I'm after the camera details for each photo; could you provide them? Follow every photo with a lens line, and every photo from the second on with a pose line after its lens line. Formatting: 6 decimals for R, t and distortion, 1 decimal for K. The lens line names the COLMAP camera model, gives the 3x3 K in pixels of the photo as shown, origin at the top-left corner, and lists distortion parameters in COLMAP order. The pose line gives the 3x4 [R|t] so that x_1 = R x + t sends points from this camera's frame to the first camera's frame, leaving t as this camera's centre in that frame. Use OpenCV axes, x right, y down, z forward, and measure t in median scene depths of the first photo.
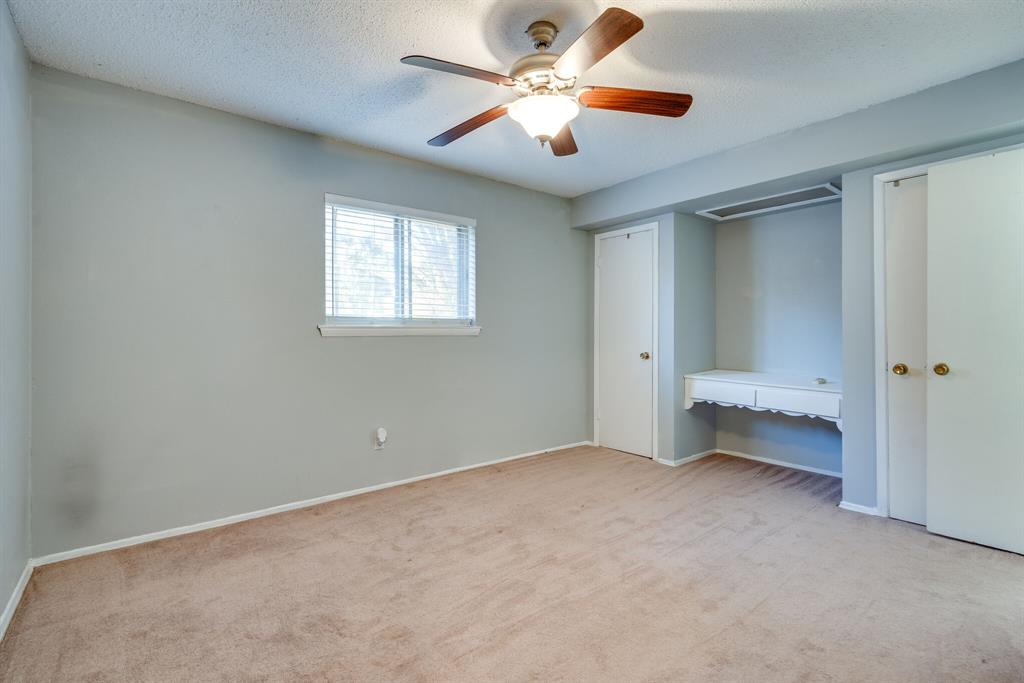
lens RADIAL K [[474.9, 0, 516.4], [0, 474.9, 332.6], [0, 0, 1]] dist [0.001181, 0.000619]
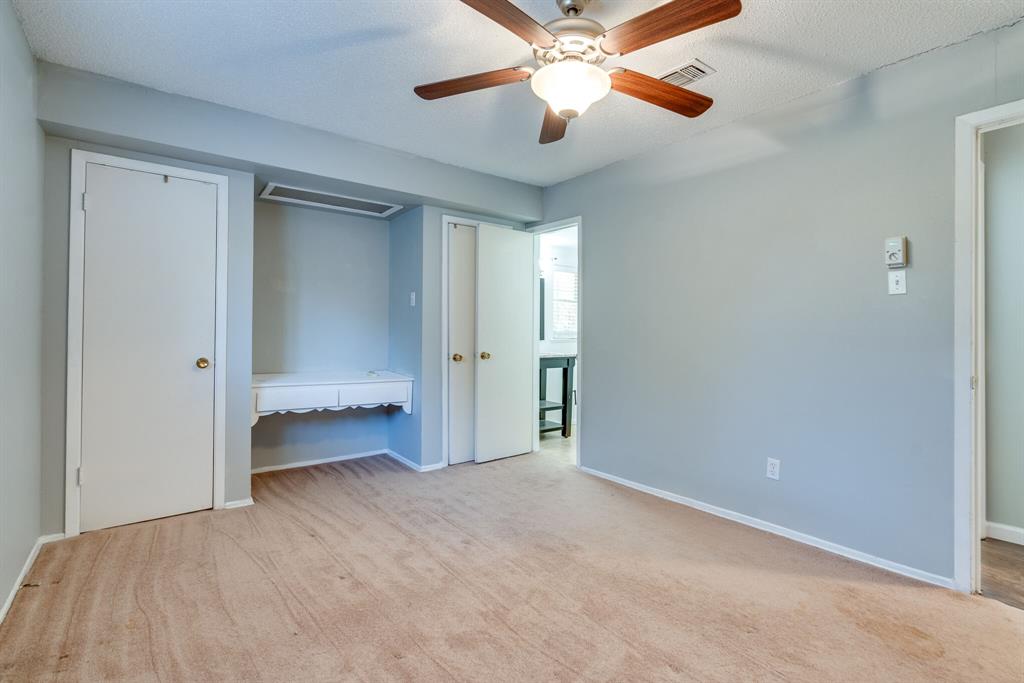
lens RADIAL K [[474.9, 0, 517.6], [0, 474.9, 329.7], [0, 0, 1]] dist [0.001181, 0.000619]
pose [[0.024966, 0.004924, 0.999676, -0.522201], [-0.008916, 0.999949, -0.004703, -0.001065], [-0.999649, -0.008796, 0.025008, 0.675509]]
